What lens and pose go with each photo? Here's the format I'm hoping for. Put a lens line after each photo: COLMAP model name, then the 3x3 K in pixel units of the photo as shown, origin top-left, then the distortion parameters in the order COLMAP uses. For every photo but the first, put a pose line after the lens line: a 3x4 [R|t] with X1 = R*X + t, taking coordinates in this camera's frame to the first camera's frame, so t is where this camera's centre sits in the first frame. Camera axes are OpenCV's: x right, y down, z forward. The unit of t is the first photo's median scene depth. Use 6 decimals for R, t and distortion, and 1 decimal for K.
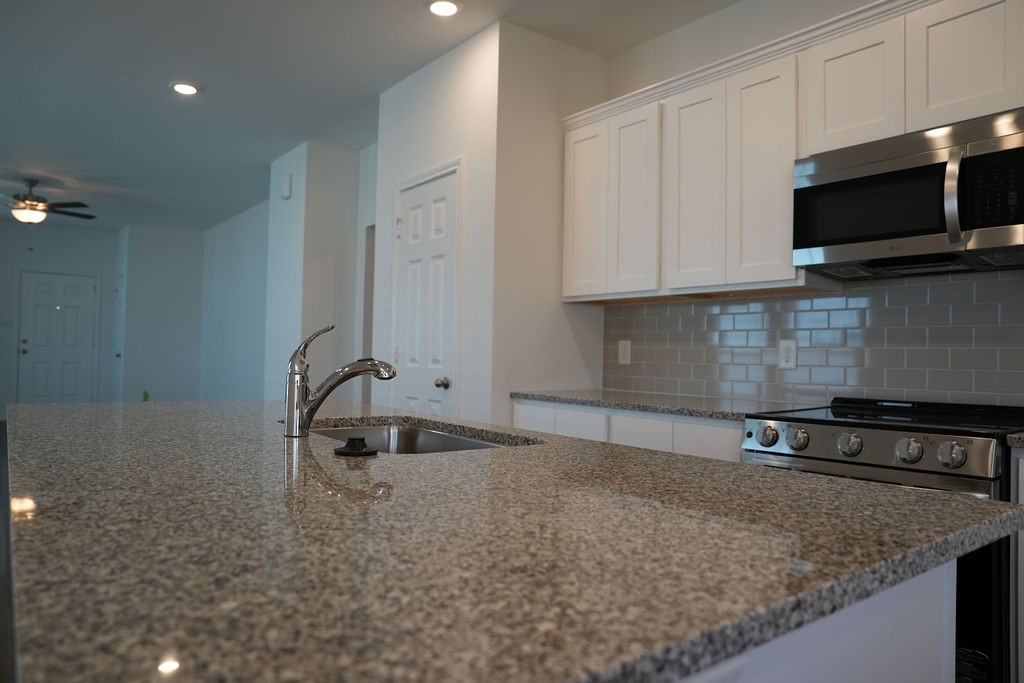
lens RADIAL K [[697.2, 0, 513.1], [0, 697.2, 344.4], [0, 0, 1]] dist [-0.129507, 0.102441]
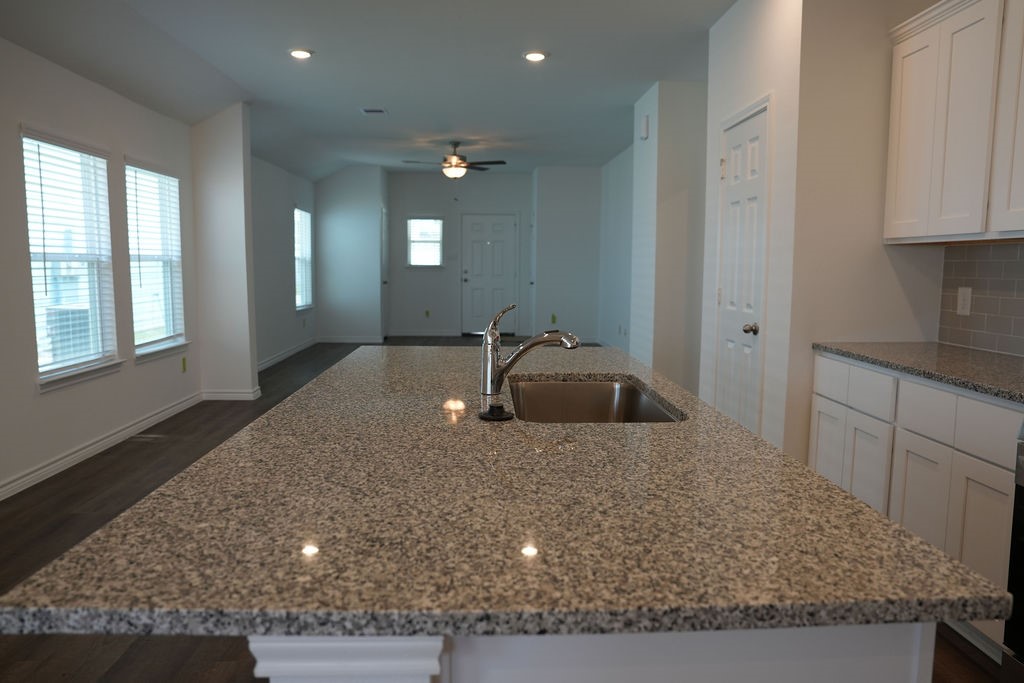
lens RADIAL K [[697.2, 0, 513.1], [0, 697.2, 344.4], [0, 0, 1]] dist [-0.129507, 0.102441]
pose [[0.816806, 0.051511, -0.574608, 0.267671], [0.018937, 0.993075, 0.115944, -0.061153], [0.576601, -0.105585, 0.810174, 0.011261]]
